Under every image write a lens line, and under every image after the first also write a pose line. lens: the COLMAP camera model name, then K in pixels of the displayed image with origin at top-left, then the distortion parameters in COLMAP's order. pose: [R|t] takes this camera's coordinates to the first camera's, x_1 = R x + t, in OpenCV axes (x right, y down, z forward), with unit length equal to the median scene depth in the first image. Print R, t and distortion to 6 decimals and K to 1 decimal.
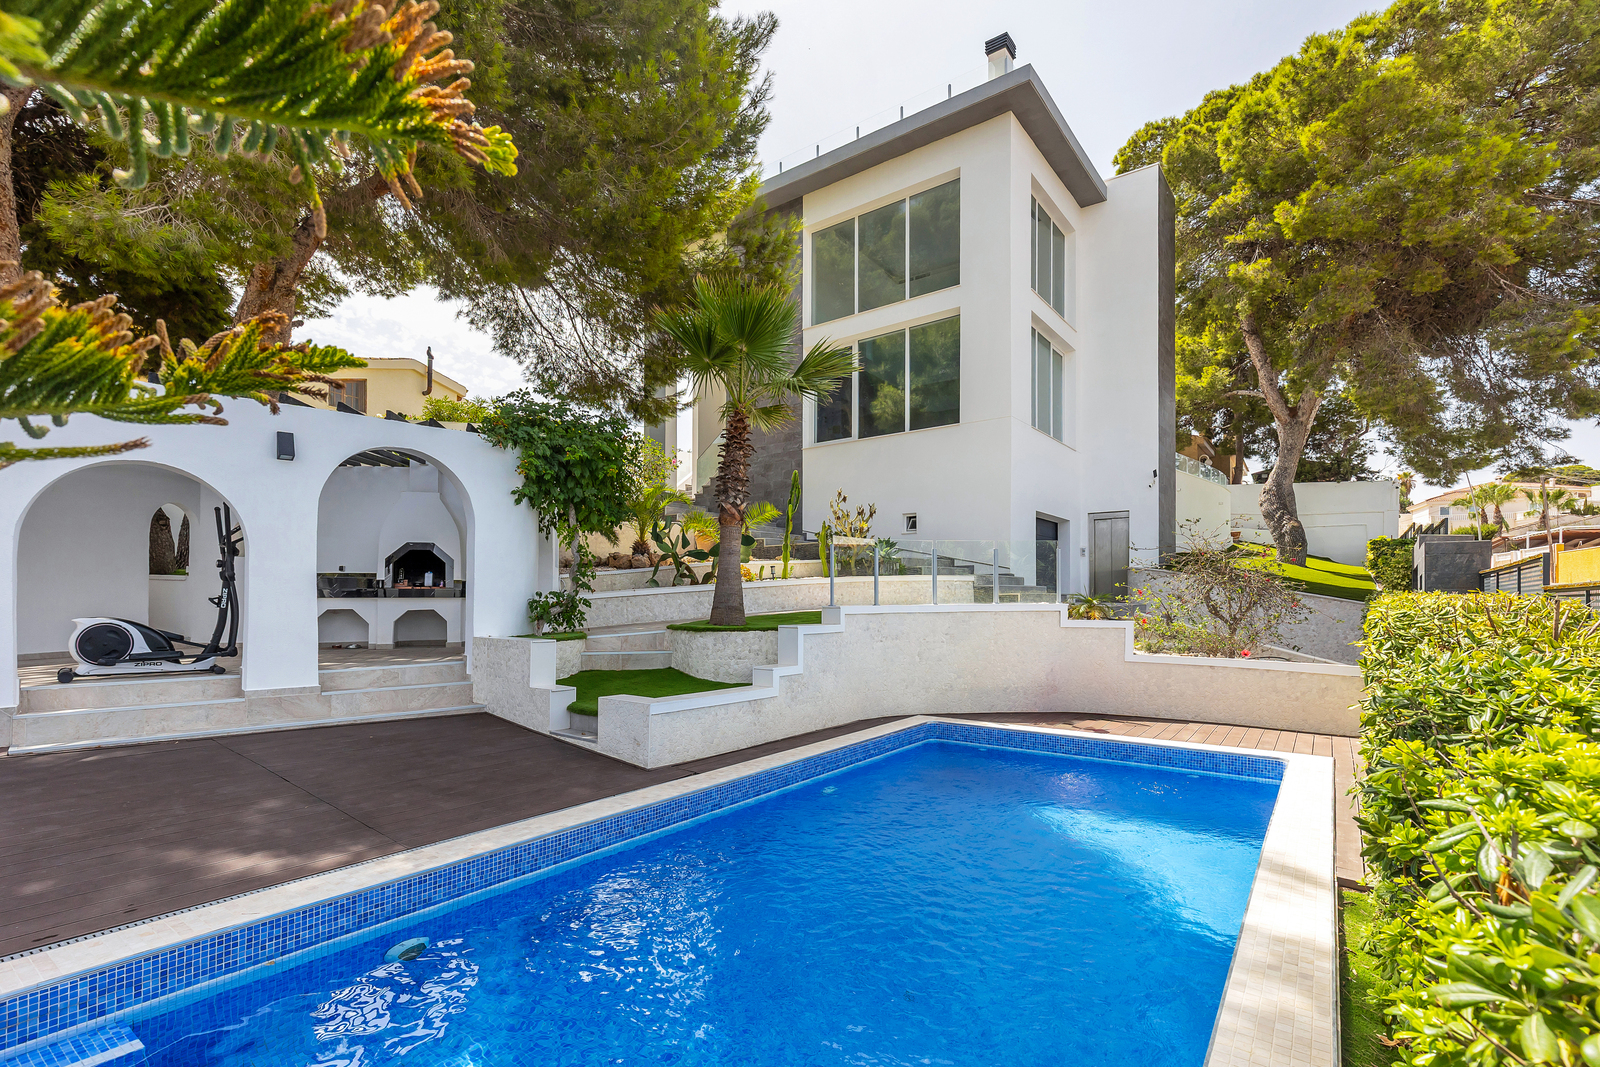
lens RADIAL K [[742.8, 0, 803.7], [0, 742.8, 599.3], [0, 0, 1]] dist [0.001716, 0.000554]
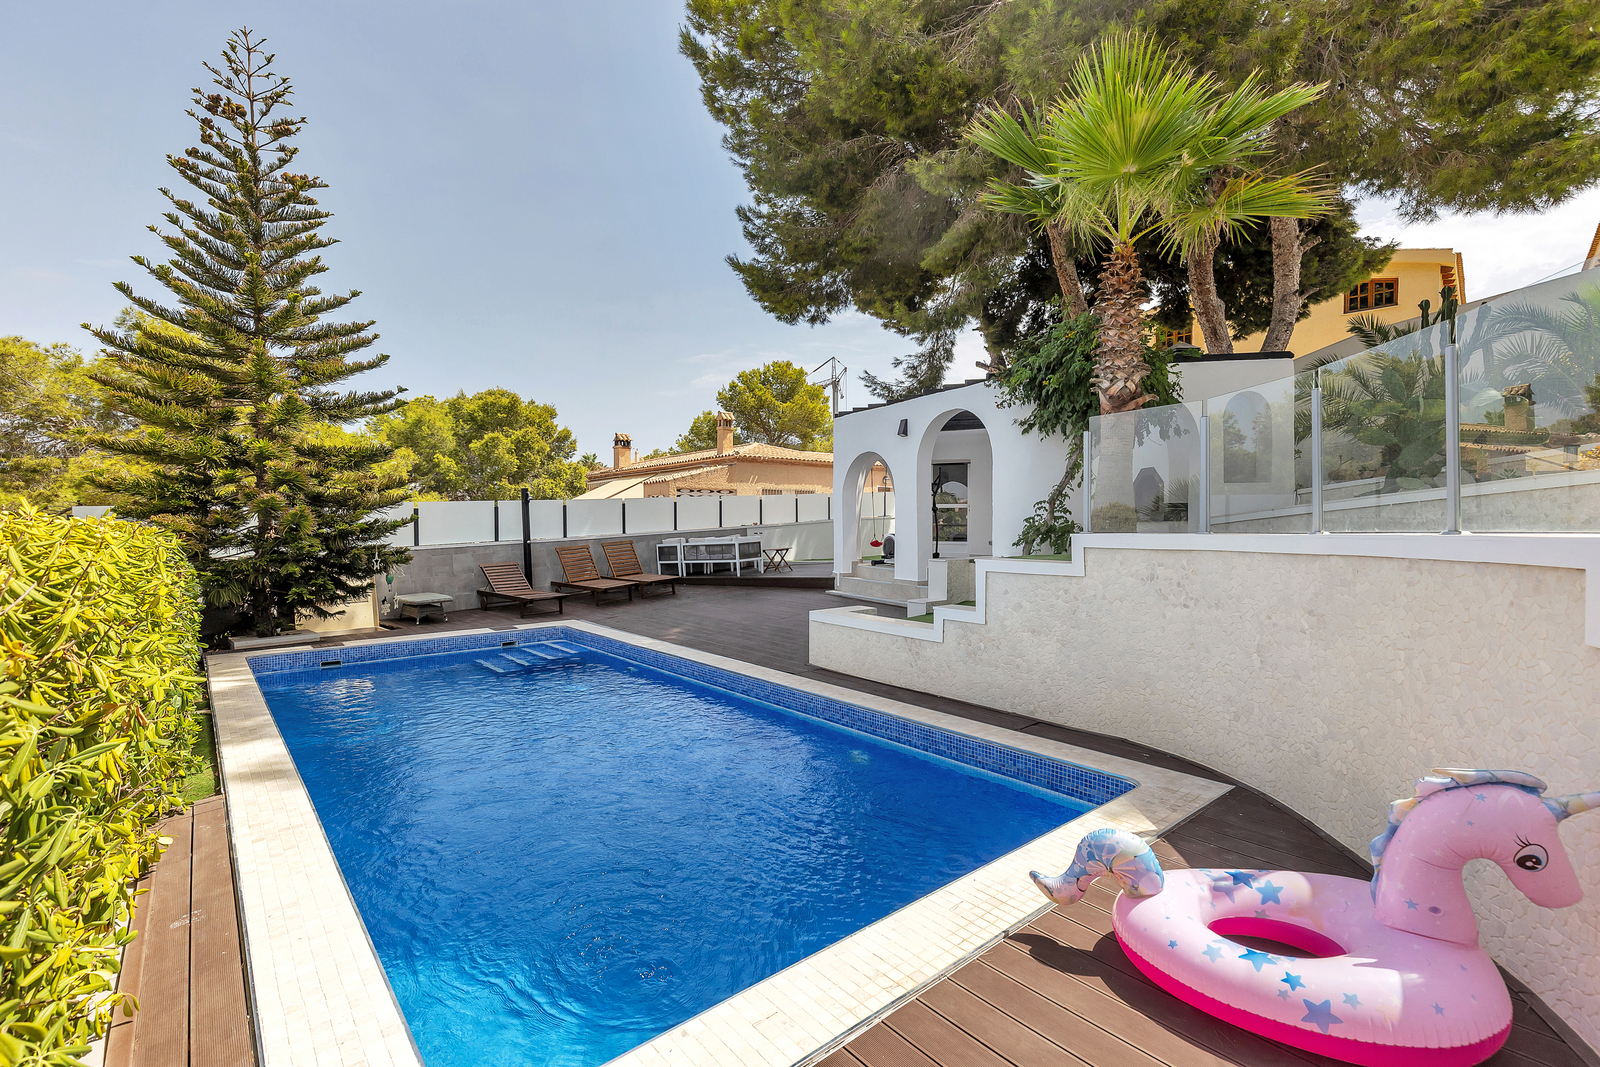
lens RADIAL K [[712.7, 0, 793.8], [0, 712.7, 533.2], [0, 0, 1]] dist [0.002533, 0.000126]
pose [[-0.247710, 0.013386, -0.968742, 0.832648], [0.005723, 0.999907, 0.012353, -0.000129], [0.968817, -0.002484, -0.247763, 1.135469]]
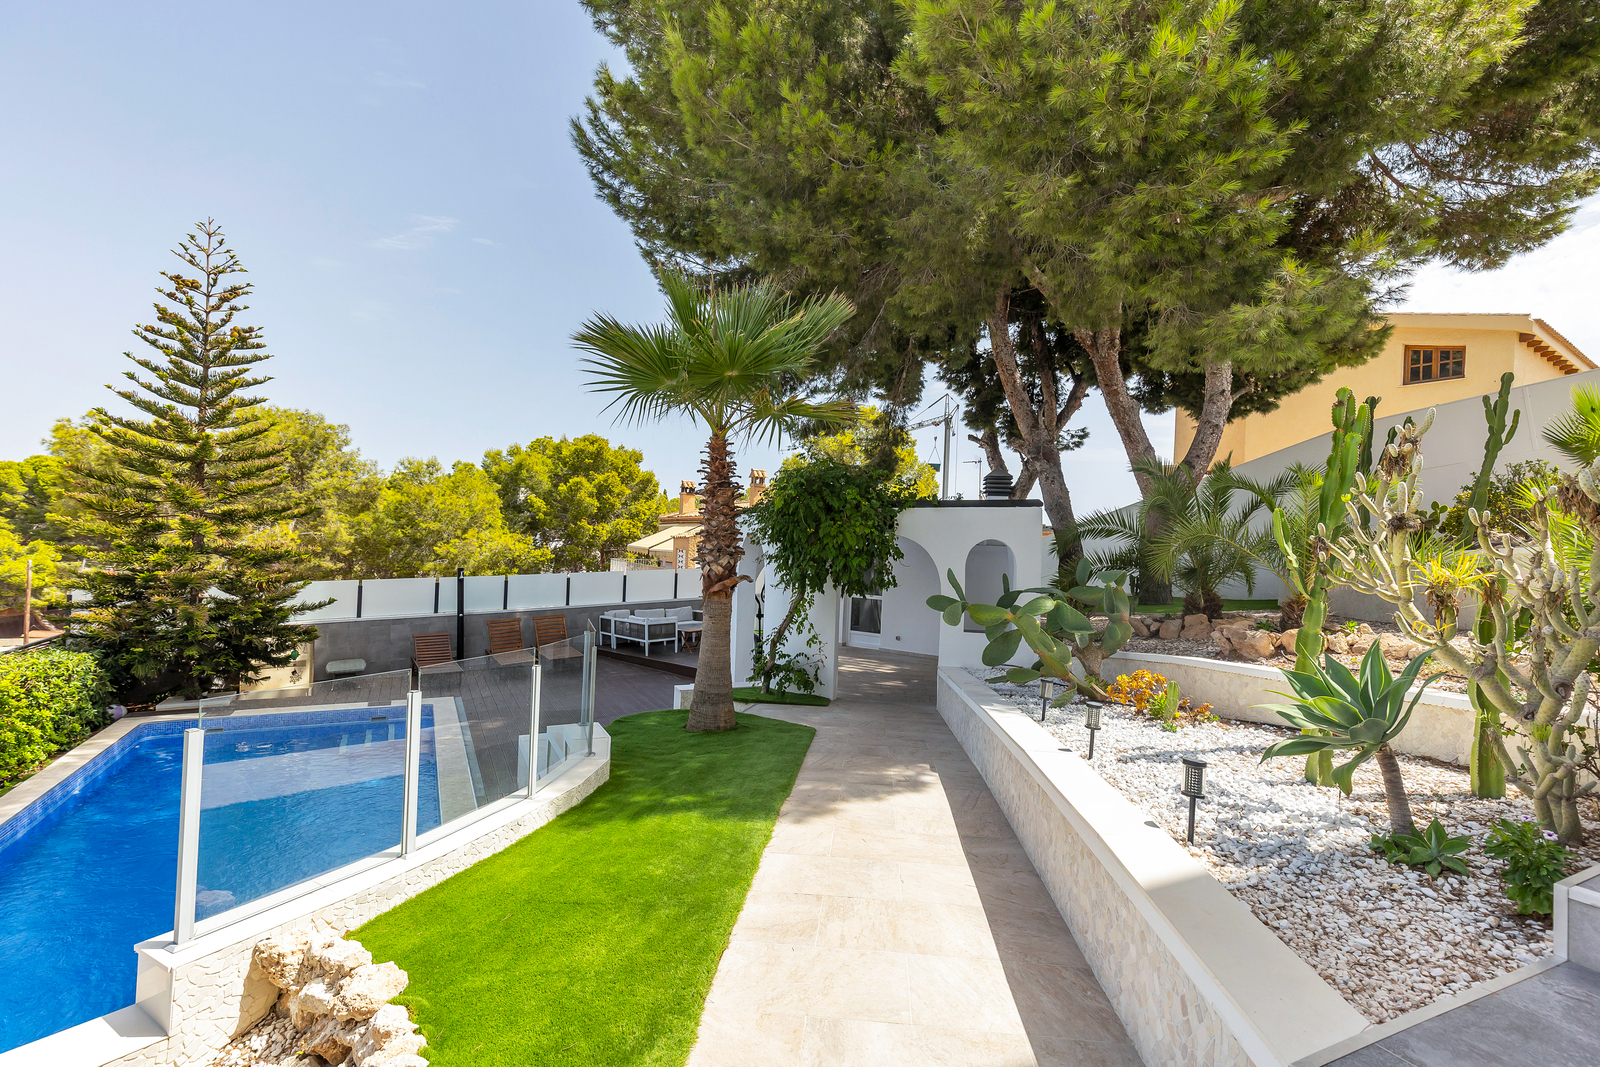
lens RADIAL K [[712.7, 0, 793.8], [0, 712.7, 533.2], [0, 0, 1]] dist [0.002533, 0.000126]
pose [[-0.446151, -0.030535, -0.894437, 0.662258], [-0.037252, 0.999185, -0.015529, -0.201934], [0.894182, 0.026392, -0.446925, 1.813559]]
